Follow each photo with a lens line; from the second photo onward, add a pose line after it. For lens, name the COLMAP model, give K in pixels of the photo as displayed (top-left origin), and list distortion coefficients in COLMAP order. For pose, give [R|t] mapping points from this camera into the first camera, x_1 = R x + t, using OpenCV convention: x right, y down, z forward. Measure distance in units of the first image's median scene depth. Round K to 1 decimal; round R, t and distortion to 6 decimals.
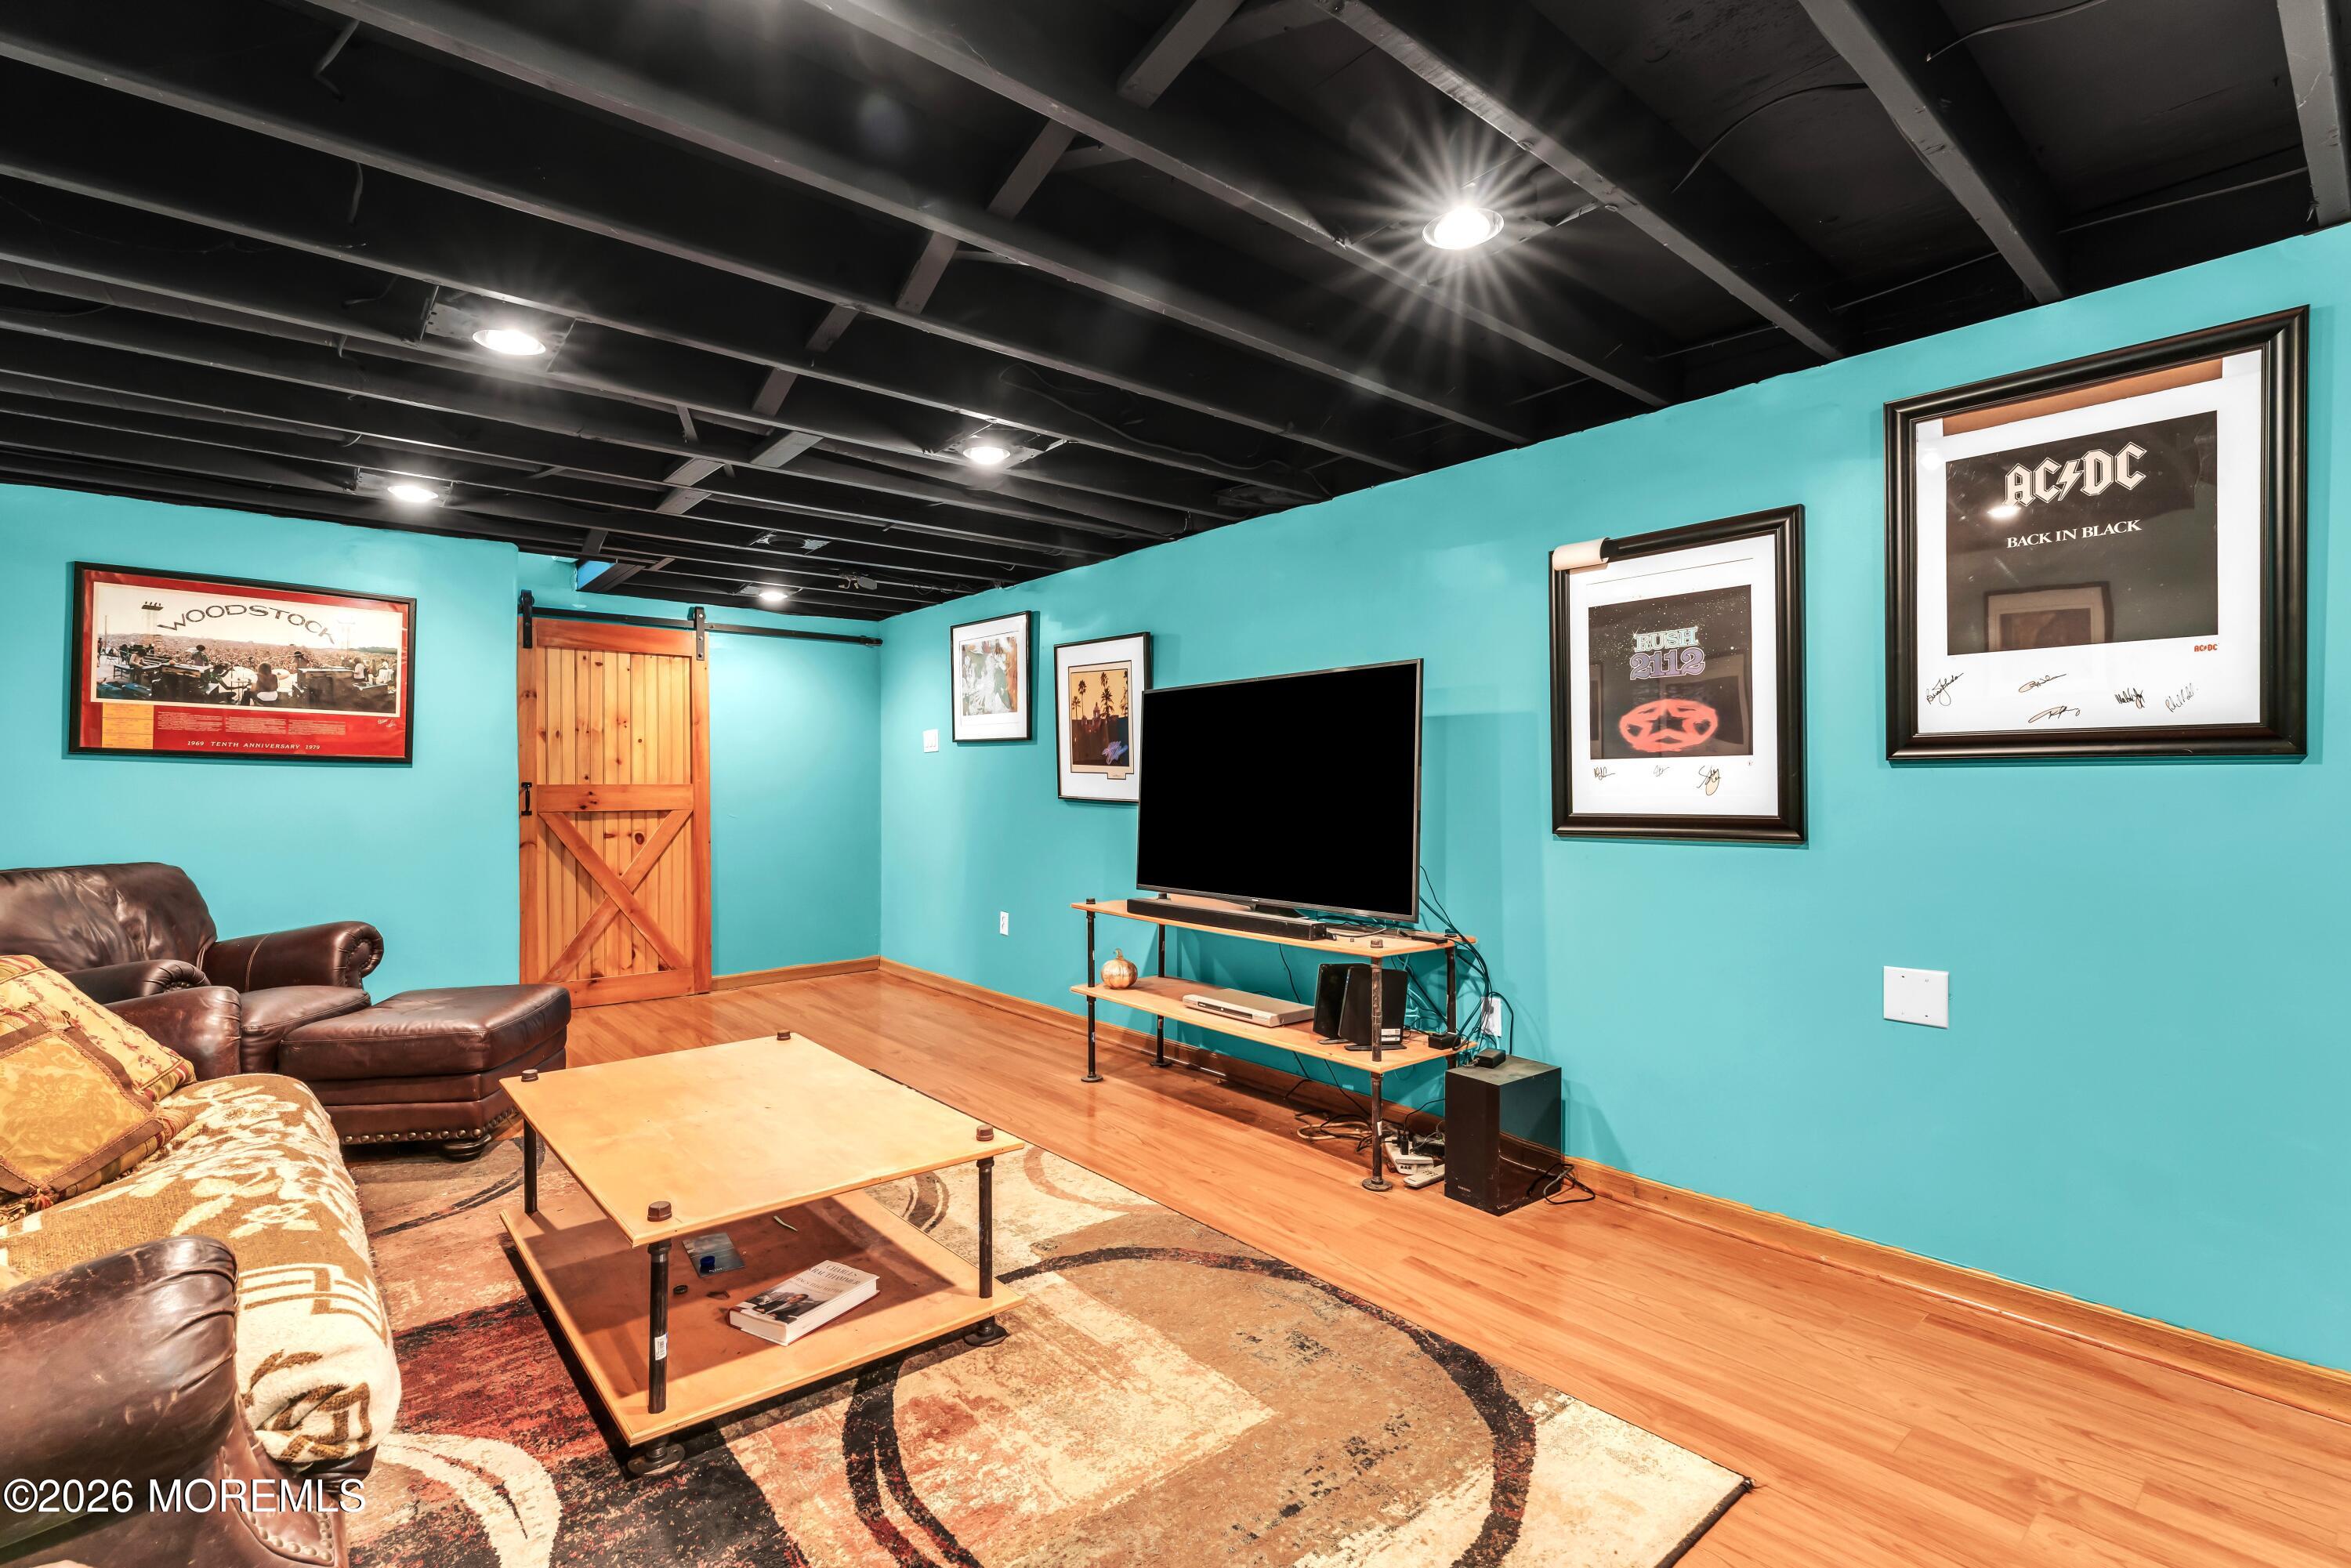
lens RADIAL K [[1075.2, 0, 1178.8], [0, 1075.2, 785.2], [0, 0, 1]] dist [0.002585, 0.000414]
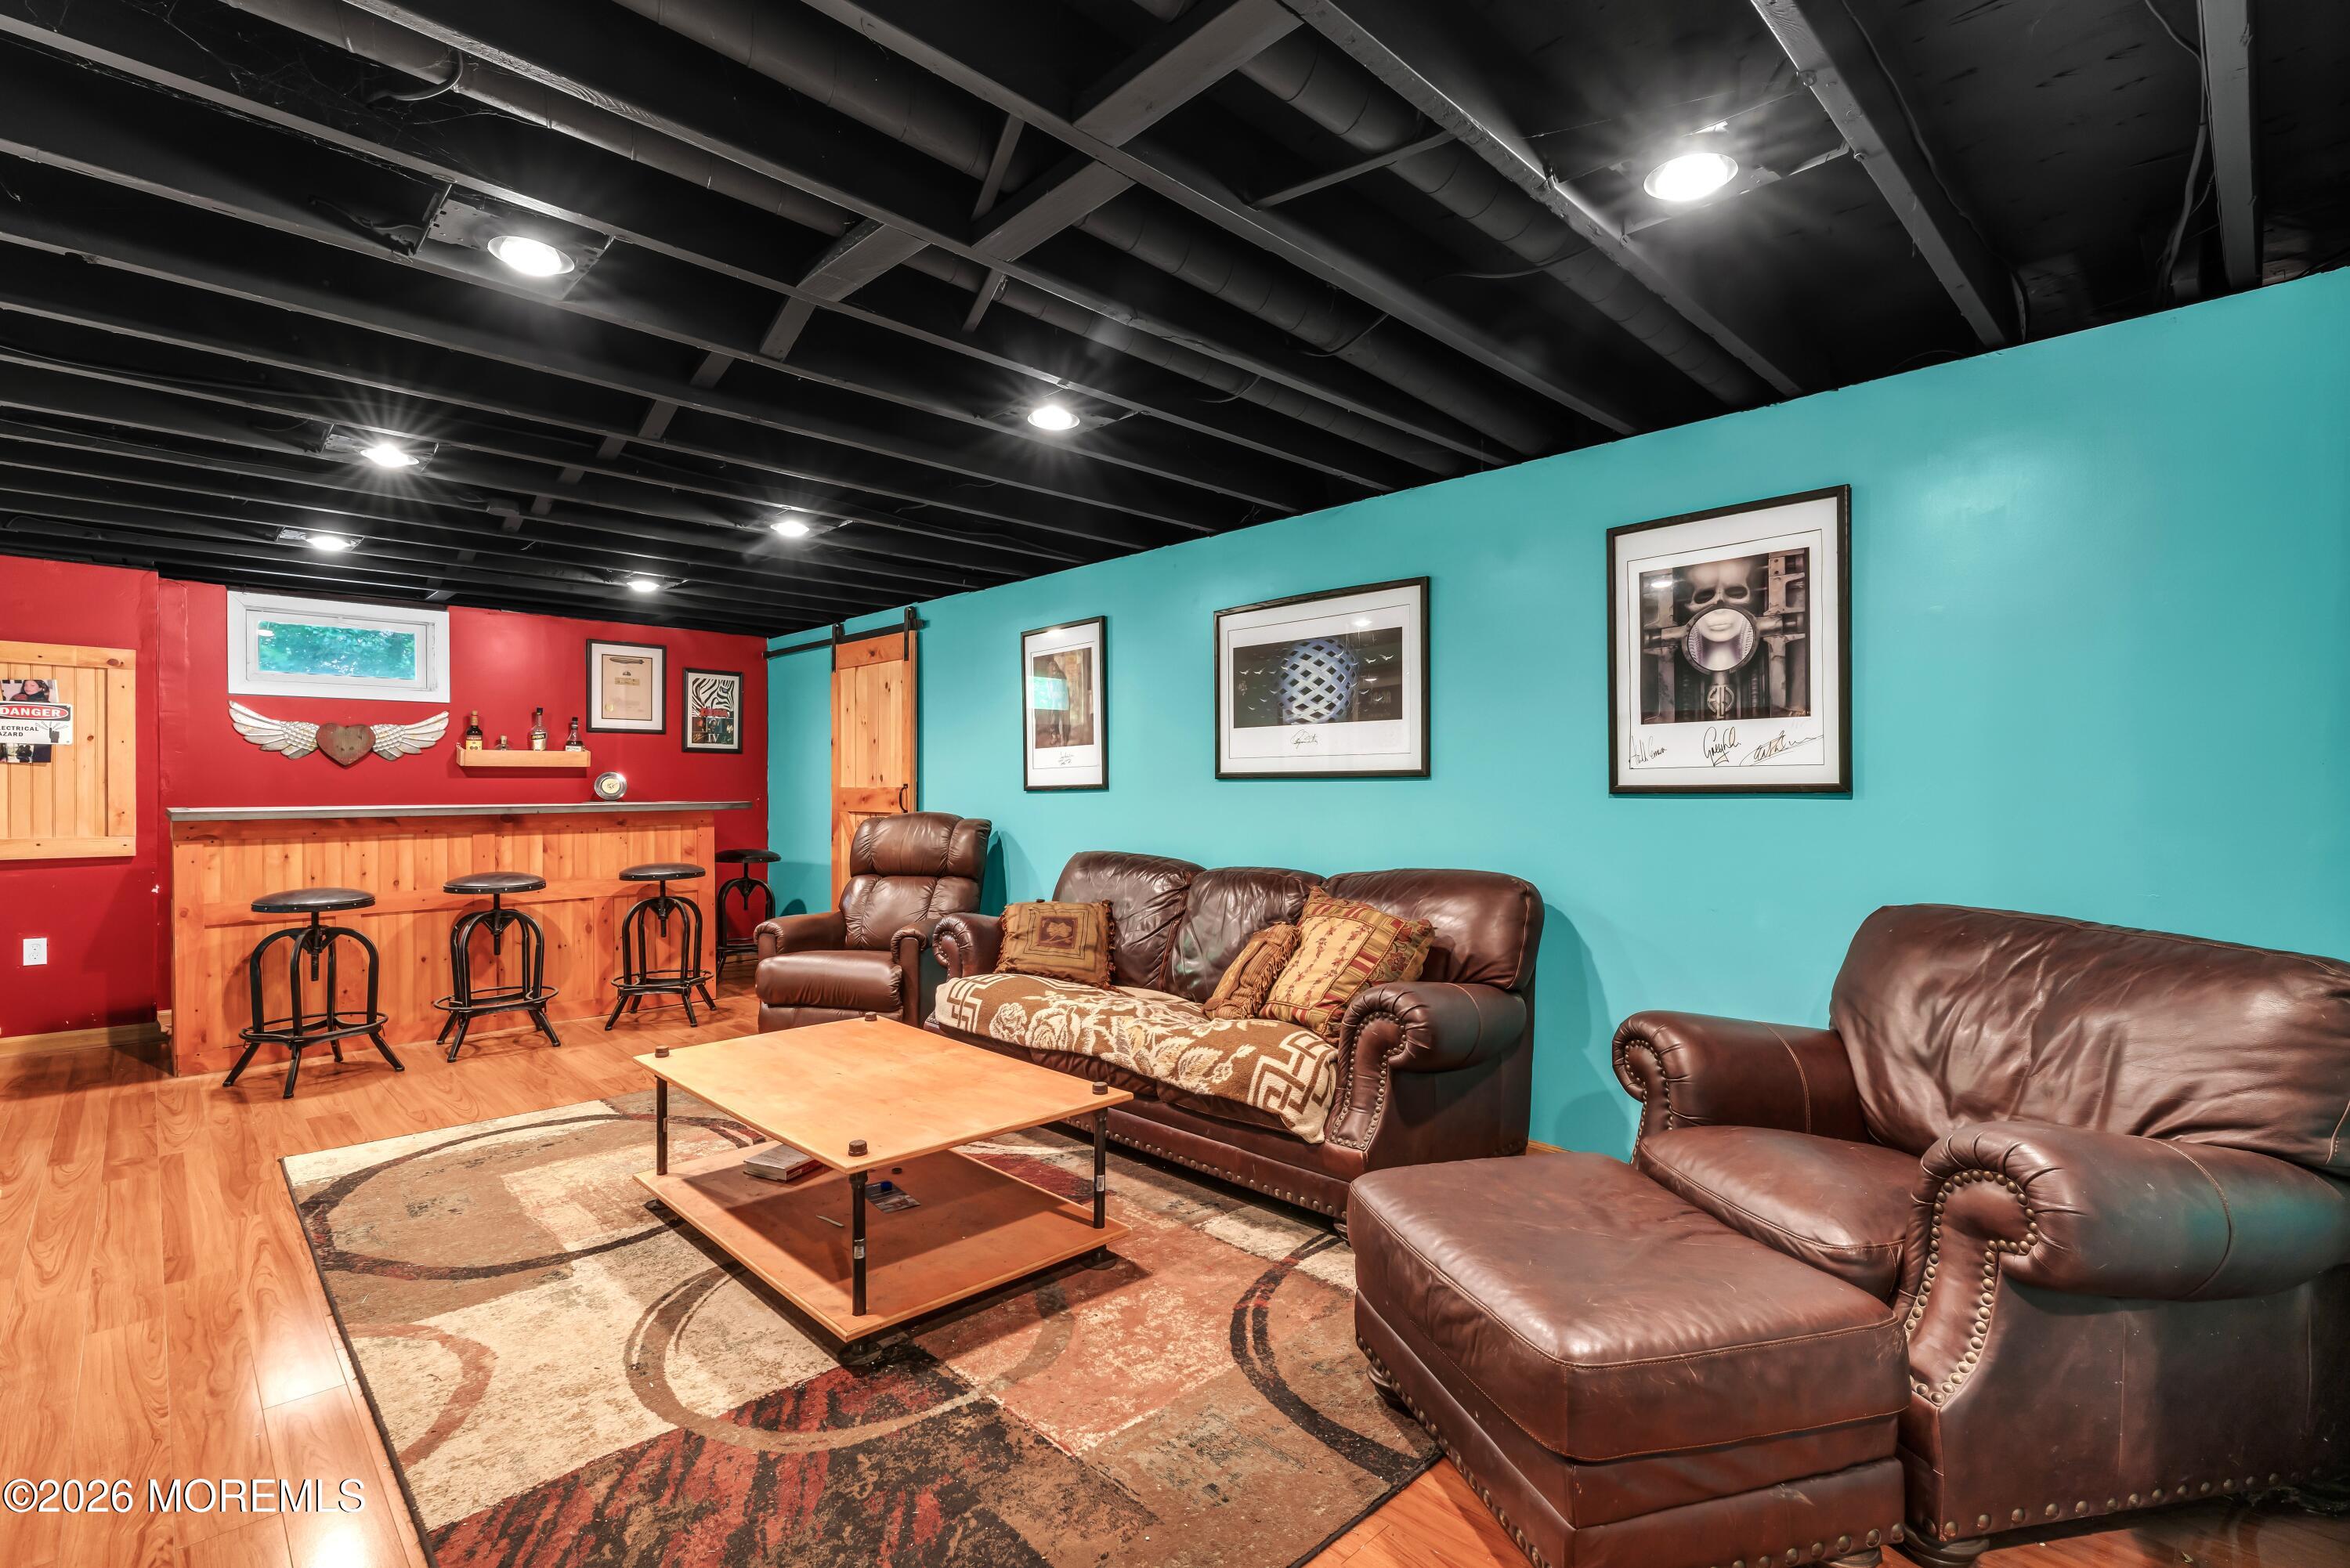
lens RADIAL K [[1074.7, 0, 1171.4], [0, 1074.7, 791.5], [0, 0, 1]] dist [0.002585, 0.000414]
pose [[-0.998543, 0.001803, -0.053923, -0.670084], [0.001478, 0.999981, 0.006057, -0.002965], [0.053933, 0.005969, -0.998527, 2.147148]]
